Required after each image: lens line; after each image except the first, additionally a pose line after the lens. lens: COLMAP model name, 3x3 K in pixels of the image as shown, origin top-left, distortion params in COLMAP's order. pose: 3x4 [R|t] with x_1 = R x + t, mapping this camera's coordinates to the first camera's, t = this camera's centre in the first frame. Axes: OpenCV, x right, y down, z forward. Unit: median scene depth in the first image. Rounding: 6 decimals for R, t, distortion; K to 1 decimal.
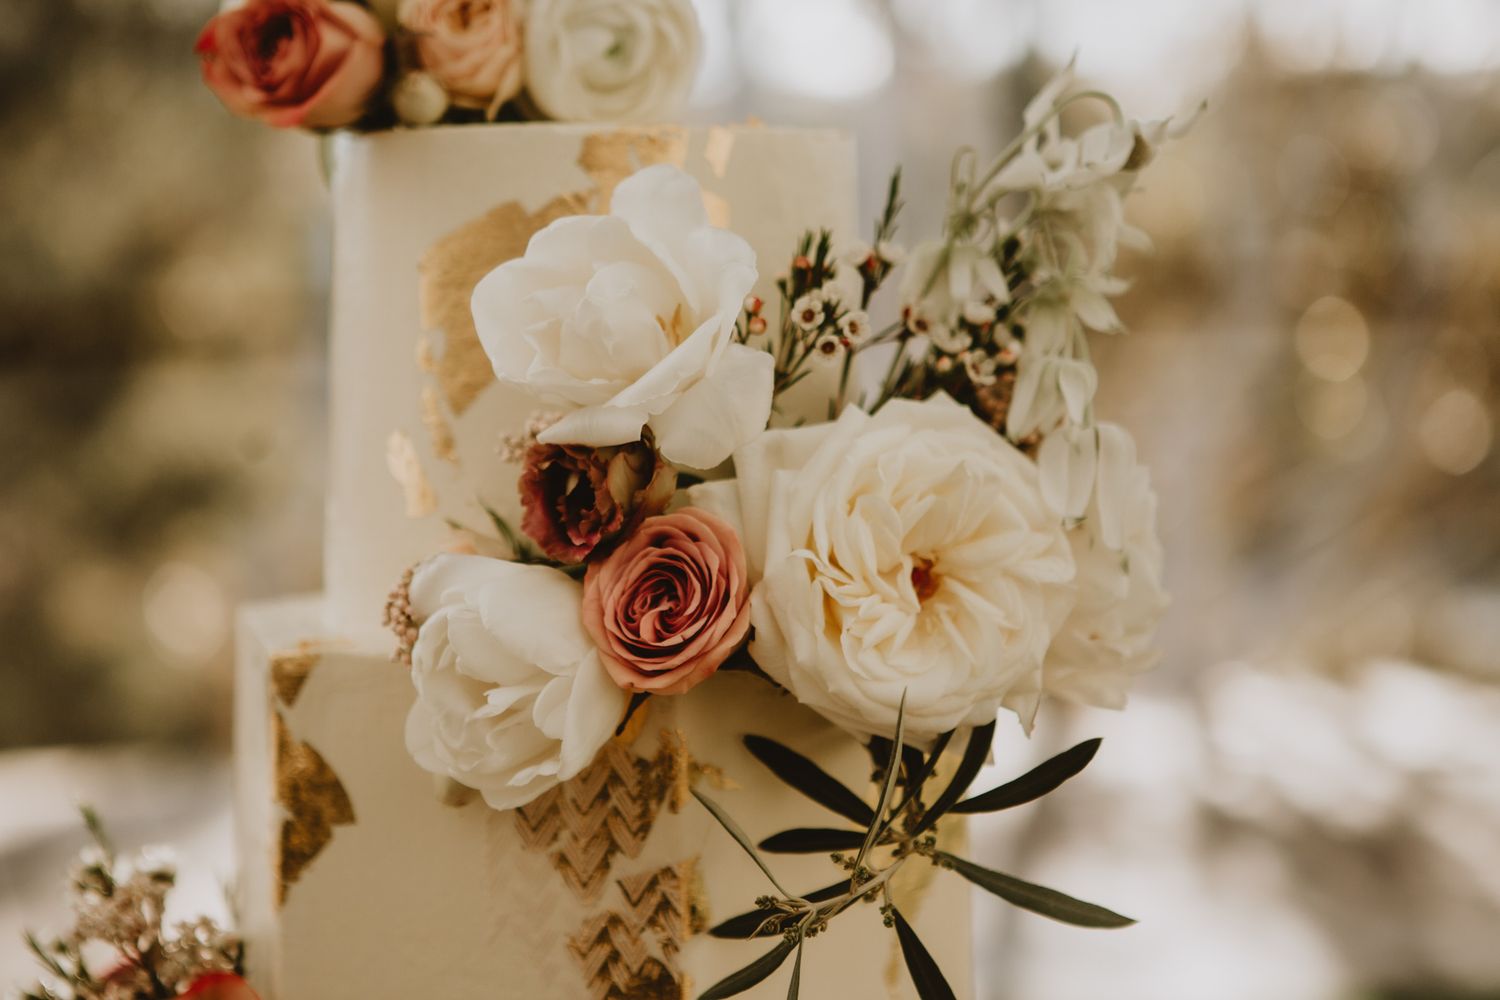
lens RADIAL K [[2950.8, 0, 750.0], [0, 2950.8, 500.0], [0, 0, 1]] dist [0.218332, 0.067426]
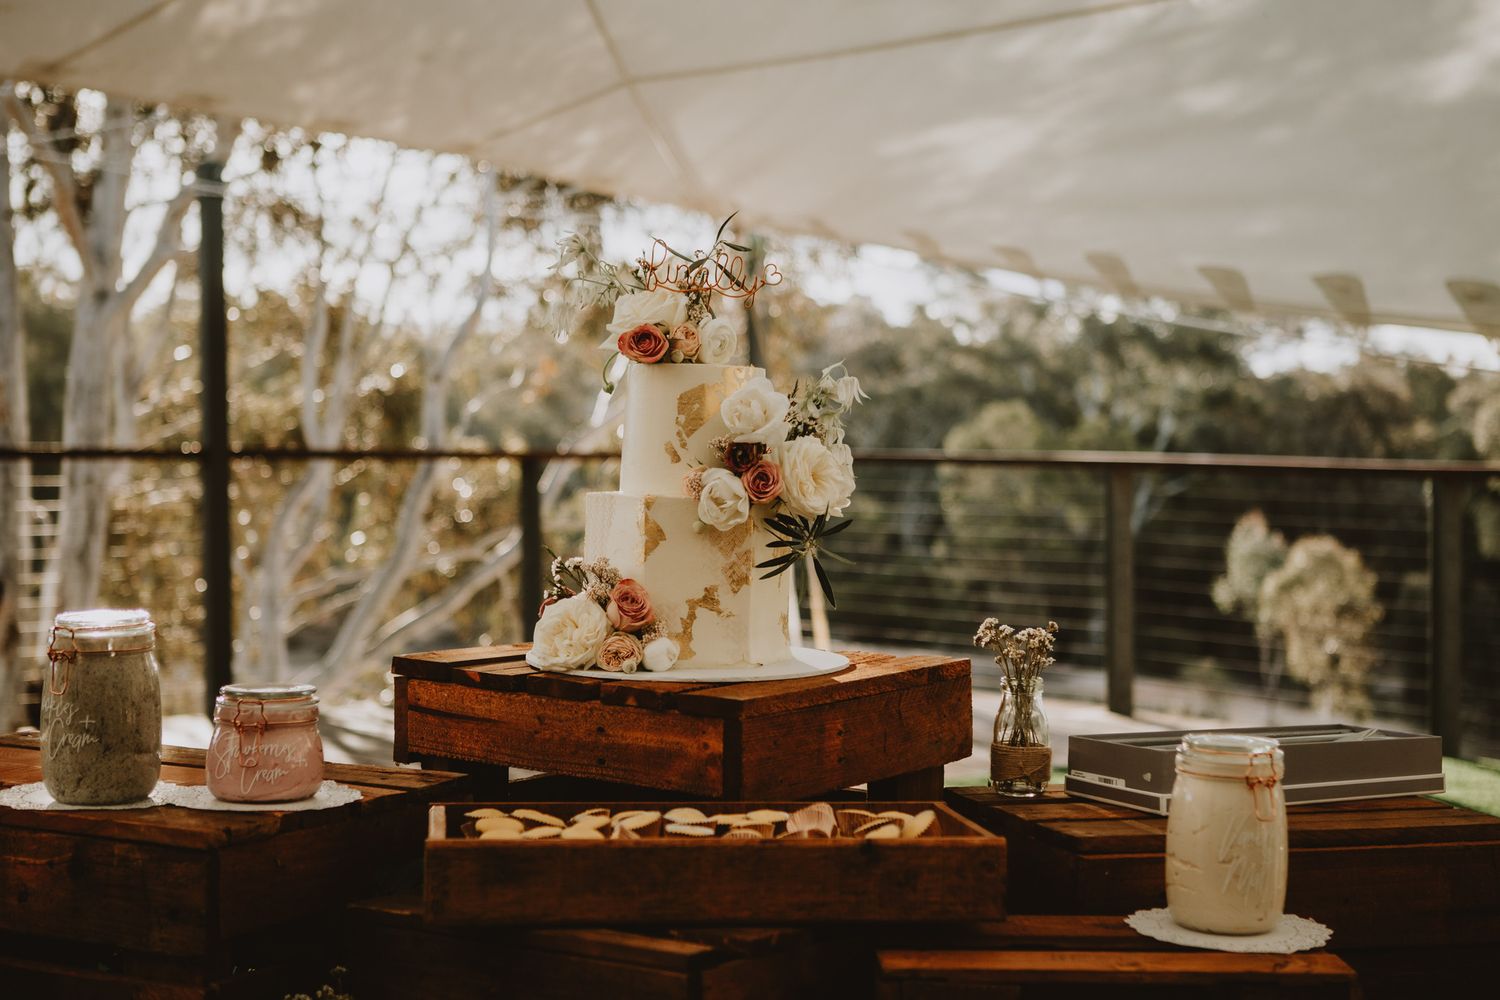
lens RADIAL K [[2205.3, 0, 750.0], [0, 2205.3, 500.0], [0, 0, 1]] dist [-0.014559, -0.012386]
pose [[0.918625, 0.030971, 0.393916, -1.242473], [-0.010819, 0.998521, -0.053277, 0.221642], [-0.394983, 0.044680, 0.917601, -1.806669]]
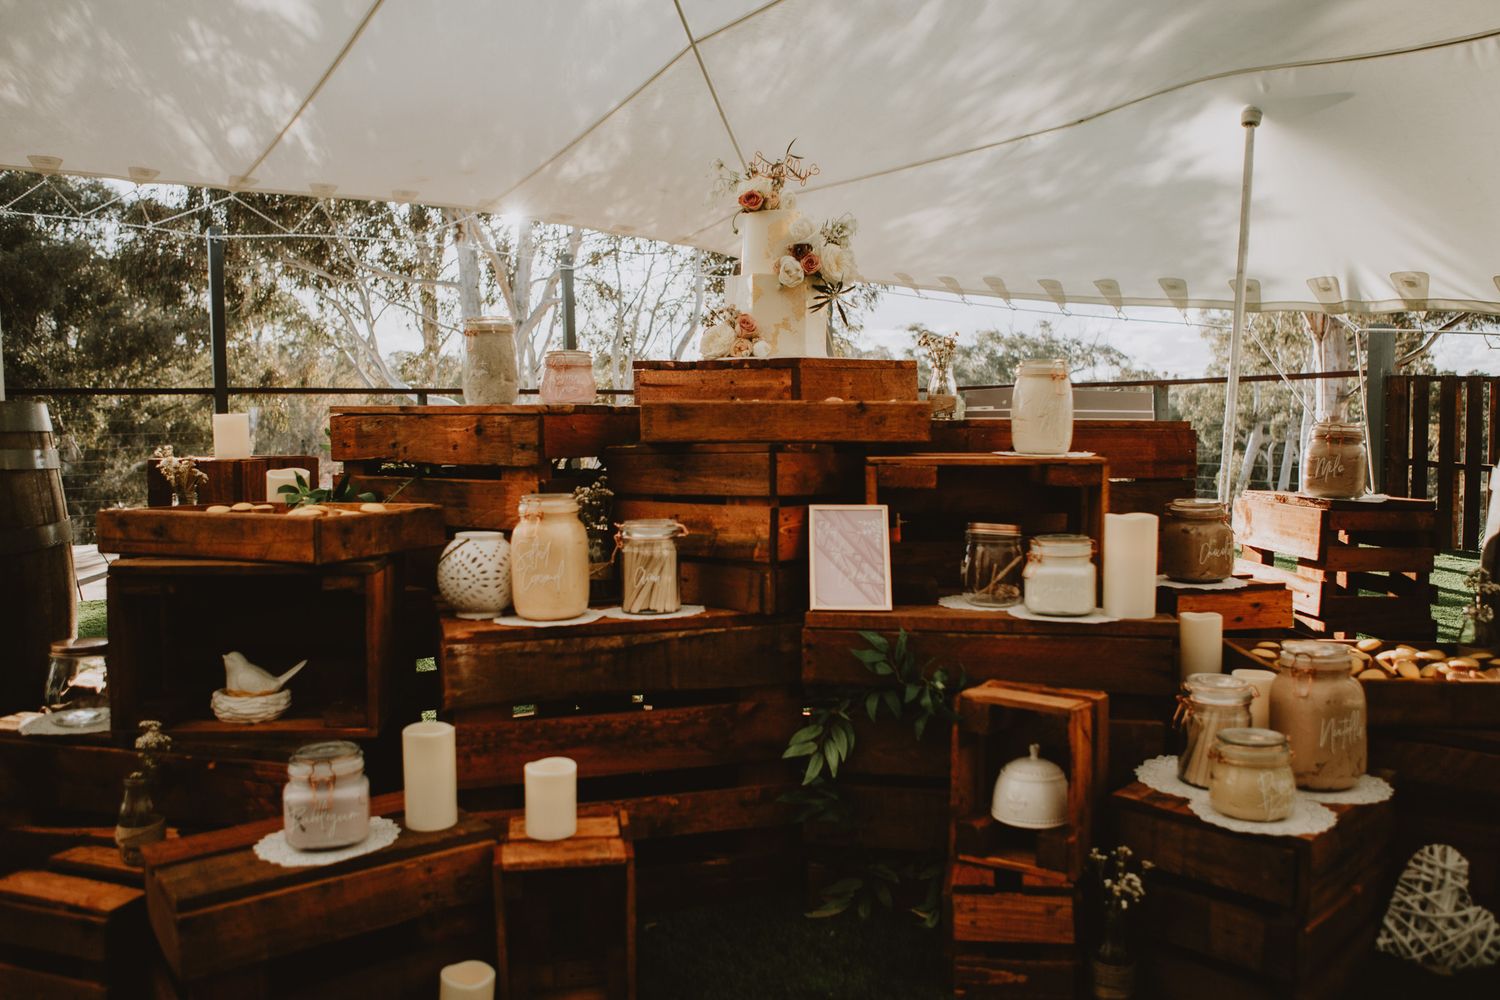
lens RADIAL K [[1039.1, 0, 726.6], [0, 1039.1, 500.4], [0, 0, 1]] dist [-0.127000, 0.044508]
pose [[0.952977, -0.001042, 0.303042, -1.123867], [0.001595, 0.999997, -0.001577, 0.700218], [-0.303039, 0.001986, 0.952976, -1.692446]]
